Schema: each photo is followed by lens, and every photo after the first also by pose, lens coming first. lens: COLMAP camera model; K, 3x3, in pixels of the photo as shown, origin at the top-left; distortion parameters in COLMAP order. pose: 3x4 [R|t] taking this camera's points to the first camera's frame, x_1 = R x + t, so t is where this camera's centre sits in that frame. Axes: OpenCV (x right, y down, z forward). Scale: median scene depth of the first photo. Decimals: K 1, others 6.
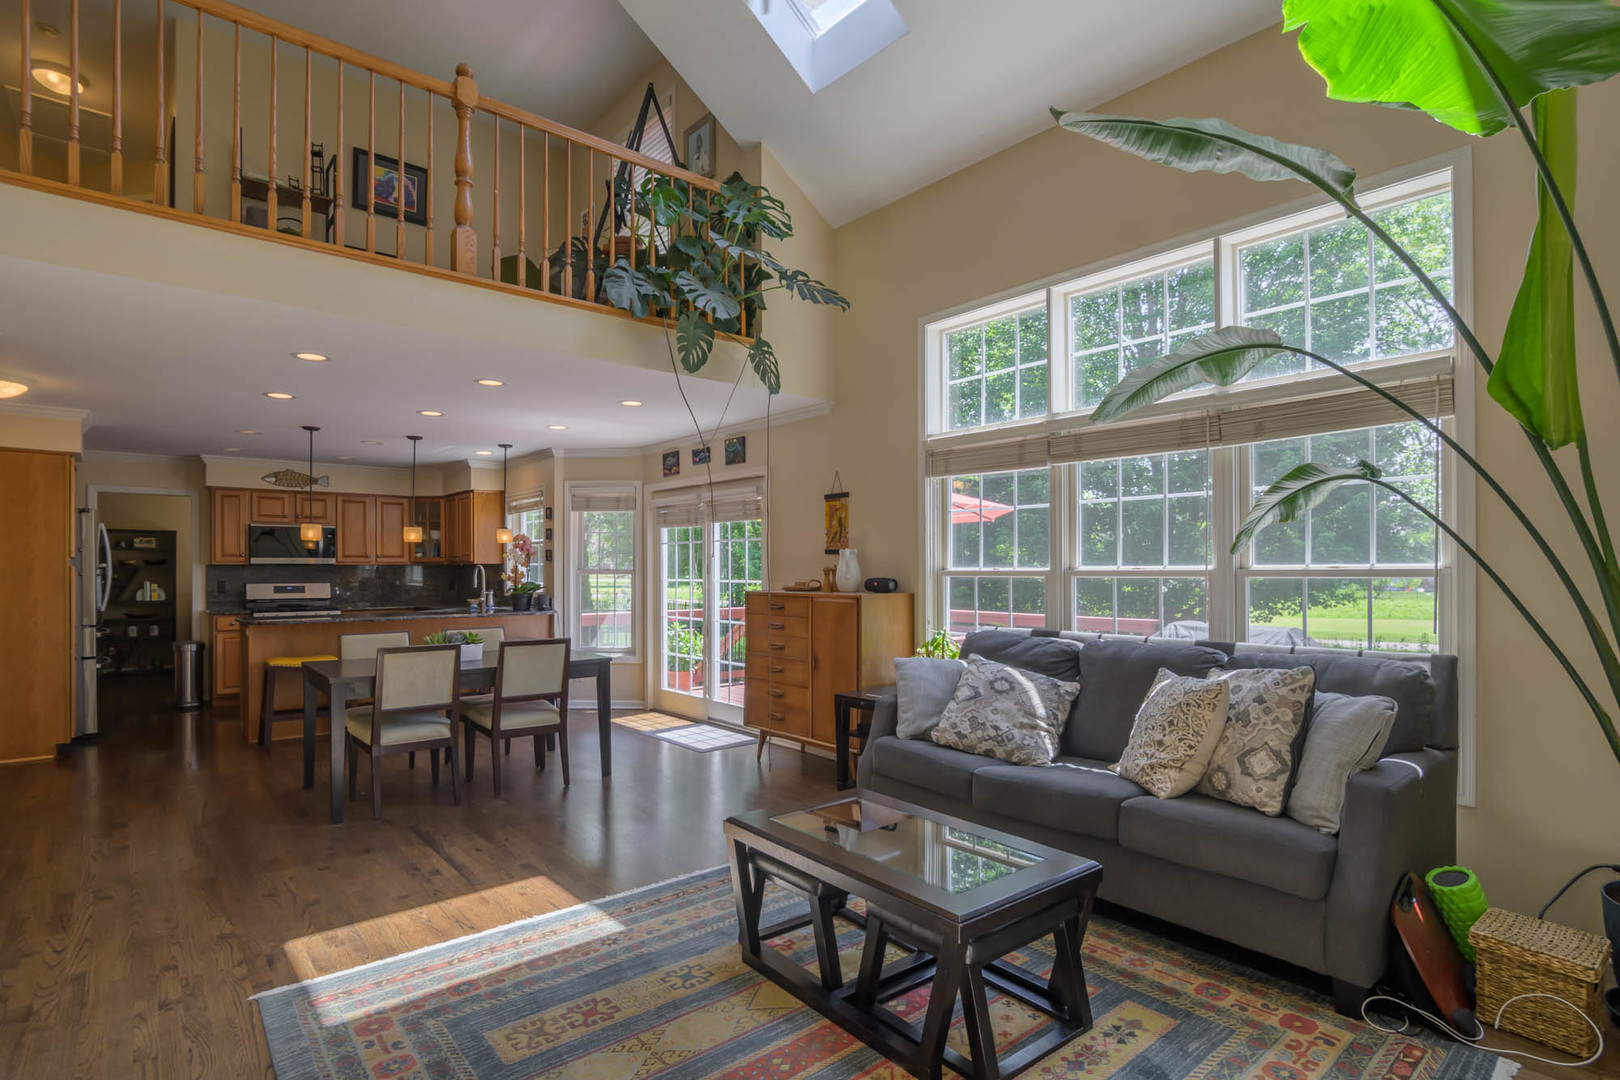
lens RADIAL K [[783.6, 0, 809.1], [0, 783.6, 551.8], [0, 0, 1]] dist [-0.000057, -0.000010]
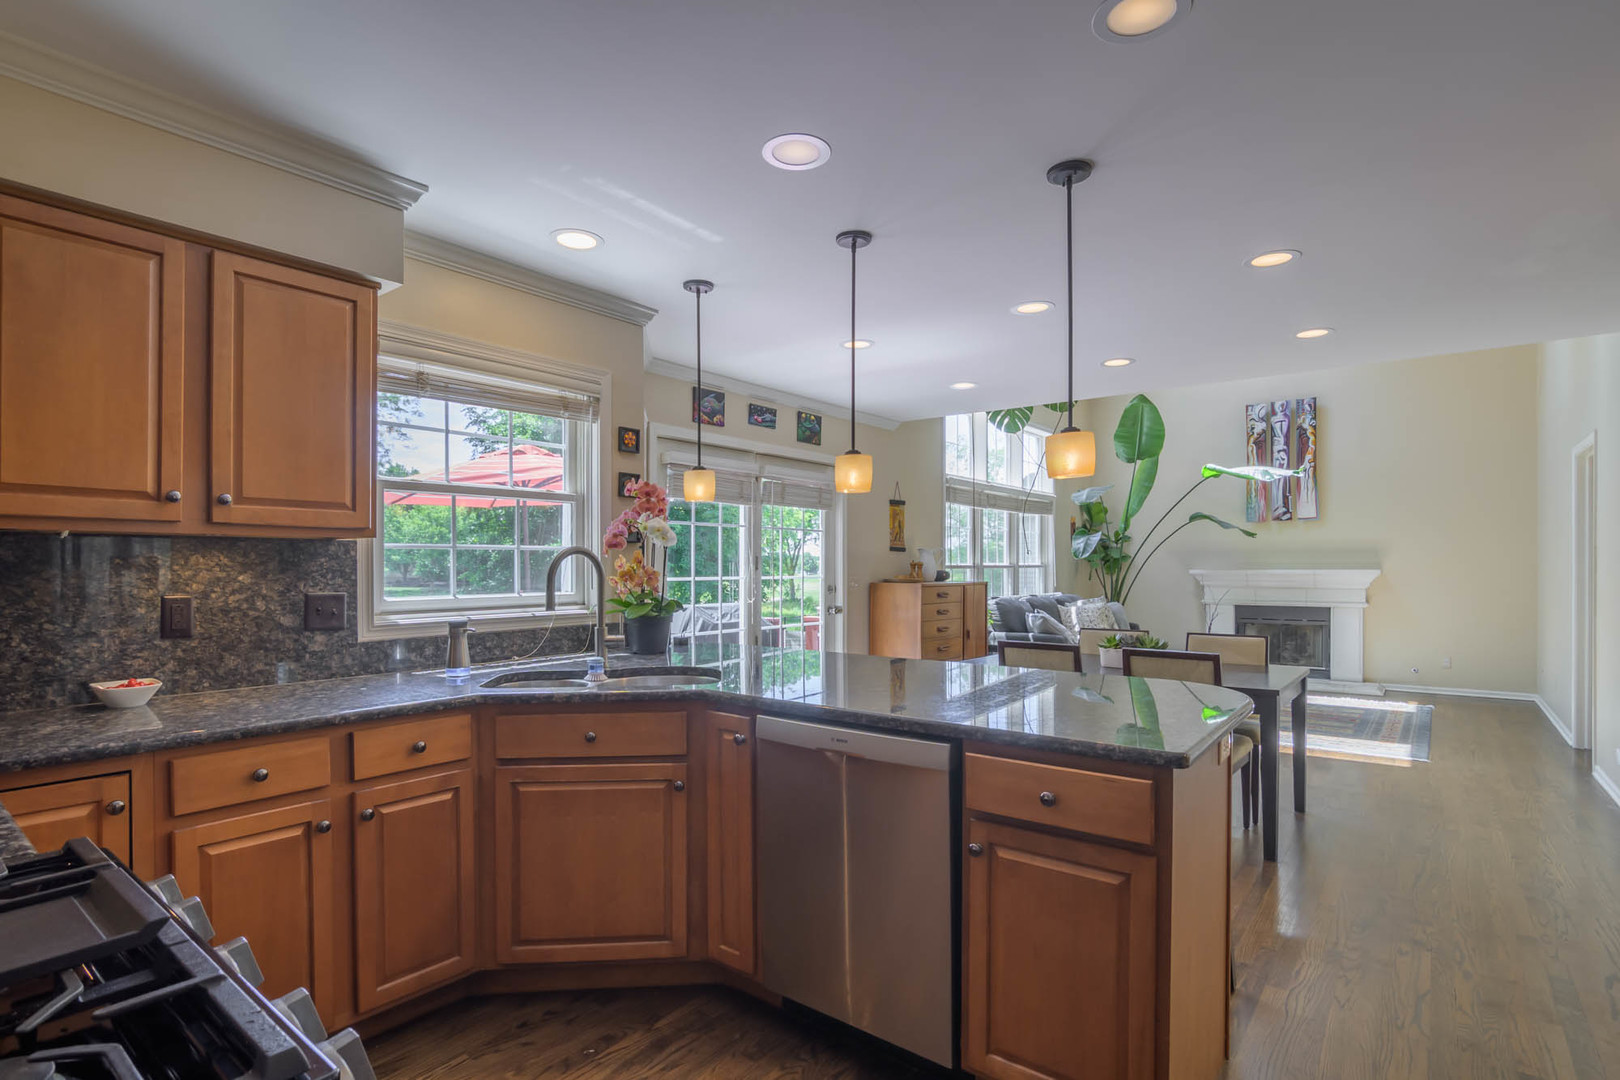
lens RADIAL K [[783.6, 0, 807.2], [0, 783.6, 557.3], [0, 0, 1]] dist [-0.000057, -0.000010]
pose [[-0.210289, 0.013352, 0.977548, -1.074777], [-0.008987, 0.999838, -0.015590, 0.031104], [-0.977598, -0.012063, -0.210135, 1.355710]]
